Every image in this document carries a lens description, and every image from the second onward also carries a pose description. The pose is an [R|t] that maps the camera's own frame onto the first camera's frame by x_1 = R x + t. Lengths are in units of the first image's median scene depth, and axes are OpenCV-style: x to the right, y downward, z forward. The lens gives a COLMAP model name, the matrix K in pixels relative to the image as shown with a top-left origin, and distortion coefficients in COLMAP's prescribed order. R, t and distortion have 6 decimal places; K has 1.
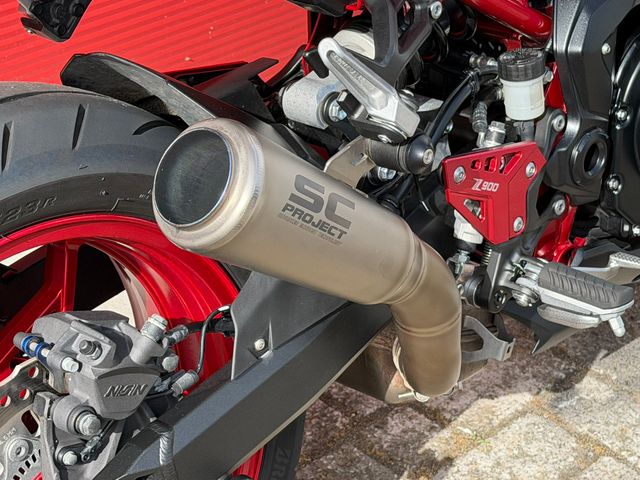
lens RADIAL K [[1586.2, 0, 319.6], [0, 1586.2, 254.1], [0, 0, 1]] dist [0.101342, 0.544680]
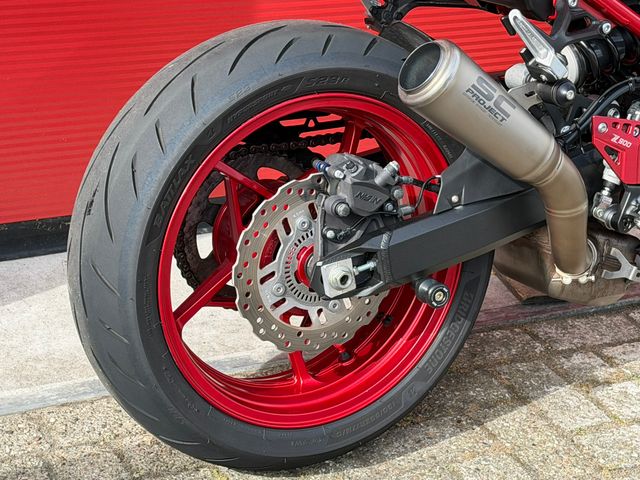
lens RADIAL K [[1586.2, 0, 319.6], [0, 1586.2, 254.1], [0, 0, 1]] dist [0.101342, 0.544680]
pose [[0.951047, 0.154755, -0.267508, 0.295083], [-0.195171, 0.971896, -0.131628, 0.377598], [0.239620, 0.177394, 0.954523, -0.639473]]
